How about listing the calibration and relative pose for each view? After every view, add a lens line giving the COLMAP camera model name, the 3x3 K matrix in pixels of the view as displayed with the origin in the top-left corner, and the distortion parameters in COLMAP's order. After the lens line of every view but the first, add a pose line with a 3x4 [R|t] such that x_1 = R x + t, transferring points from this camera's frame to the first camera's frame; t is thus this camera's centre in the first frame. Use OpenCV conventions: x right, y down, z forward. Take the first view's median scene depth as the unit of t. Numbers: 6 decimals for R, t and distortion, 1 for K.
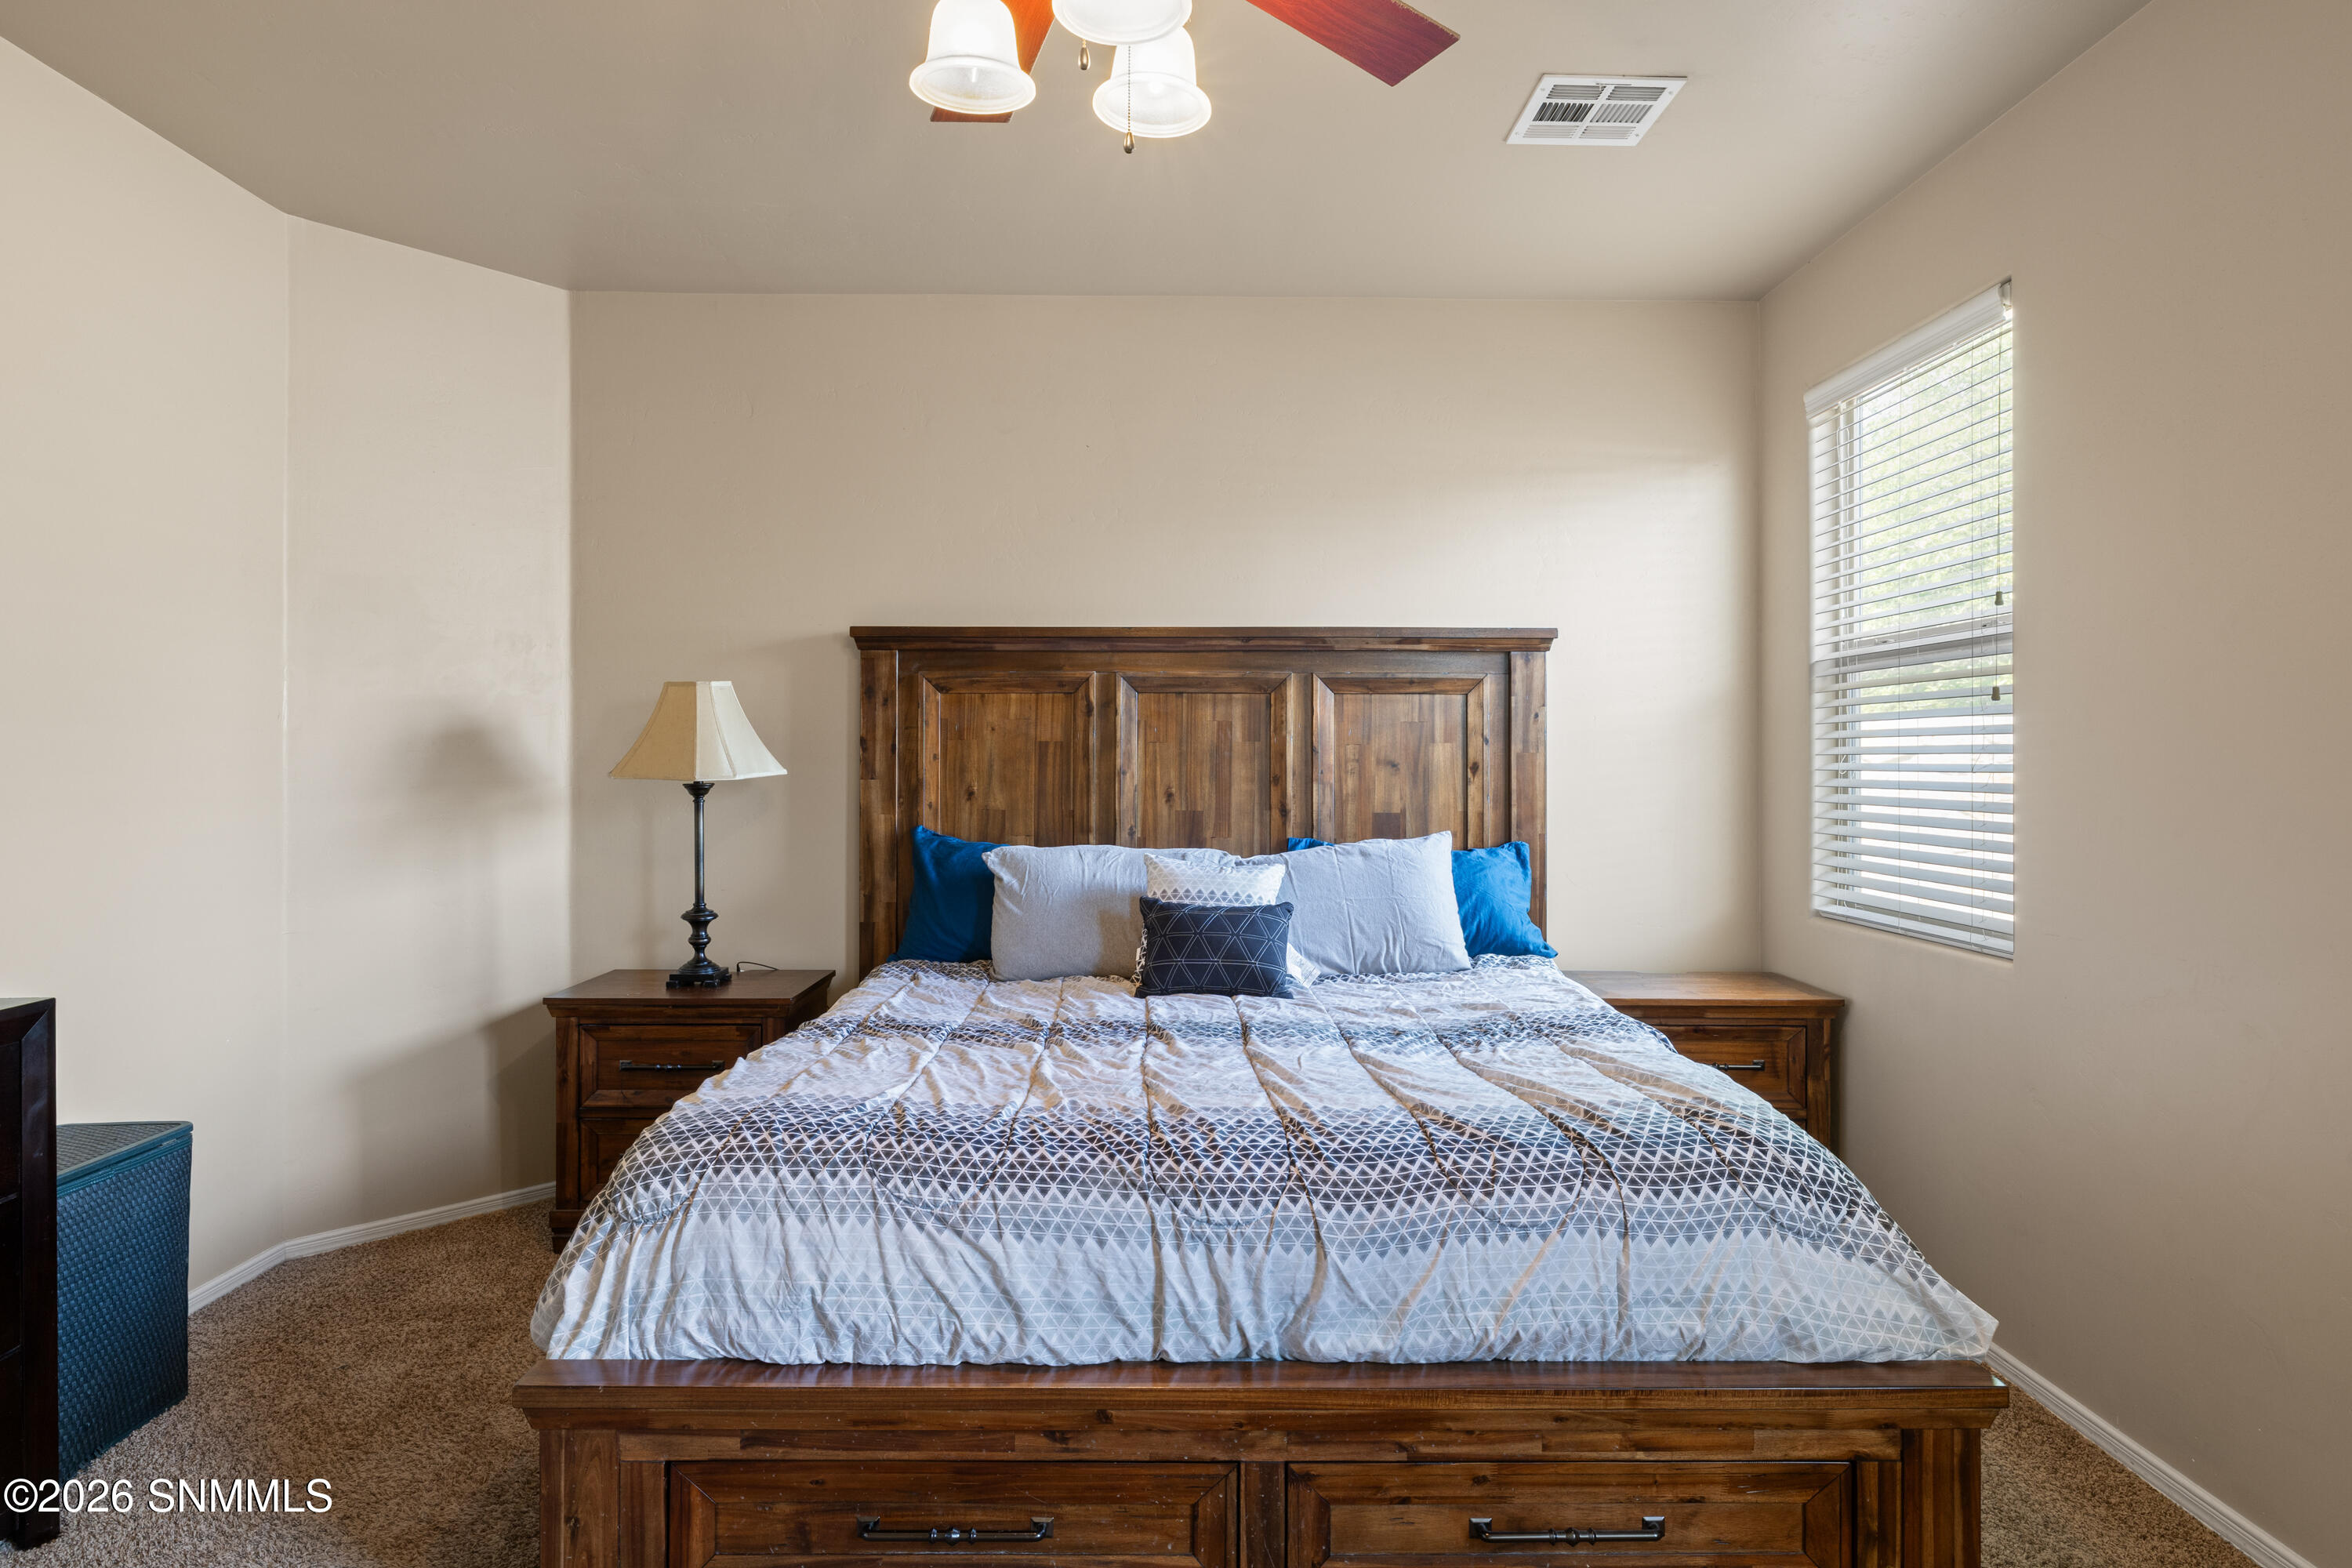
lens RADIAL K [[1358.8, 0, 1175.1], [0, 1358.8, 723.6], [0, 0, 1]] dist [0.006085, 0.000551]
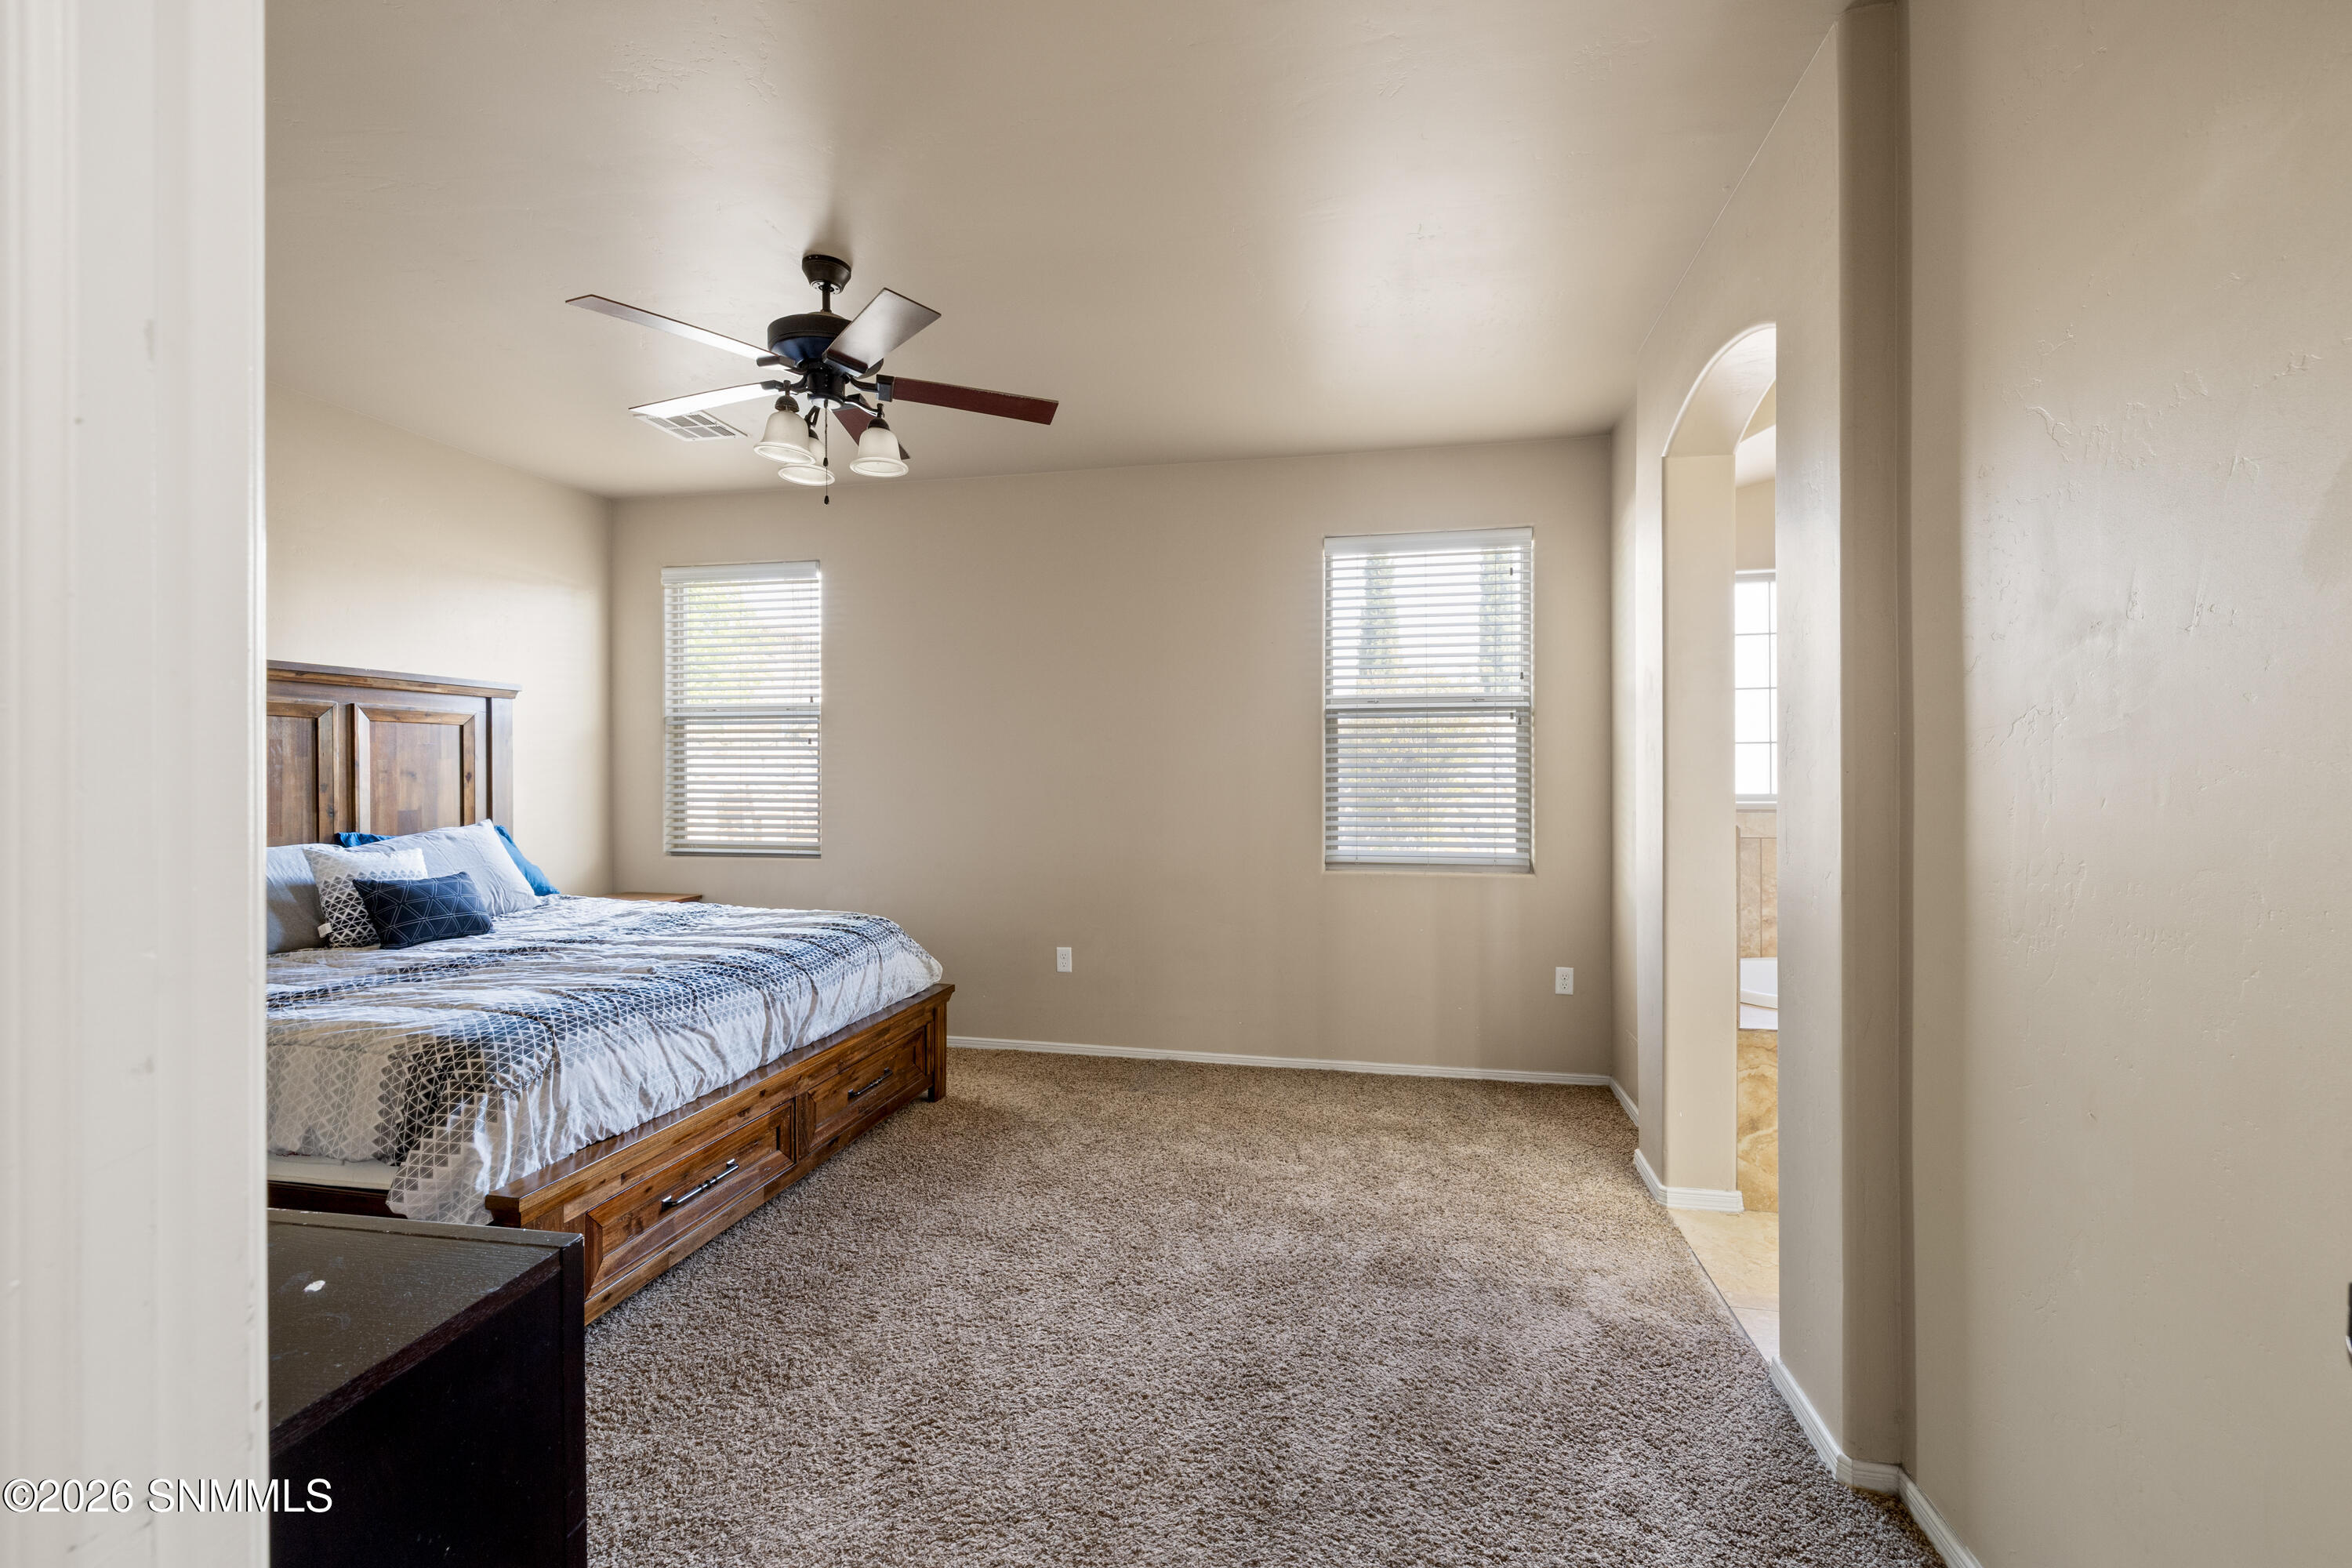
lens RADIAL K [[984.1, 0, 1179.3], [0, 984.1, 765.3], [0, 0, 1]] dist [-0.002086, -0.000264]
pose [[0.208812, 0.003084, 0.977951, -0.868140], [-0.023977, 0.999711, 0.001967, 0.000608], [-0.977662, -0.023859, 0.208825, 0.061403]]
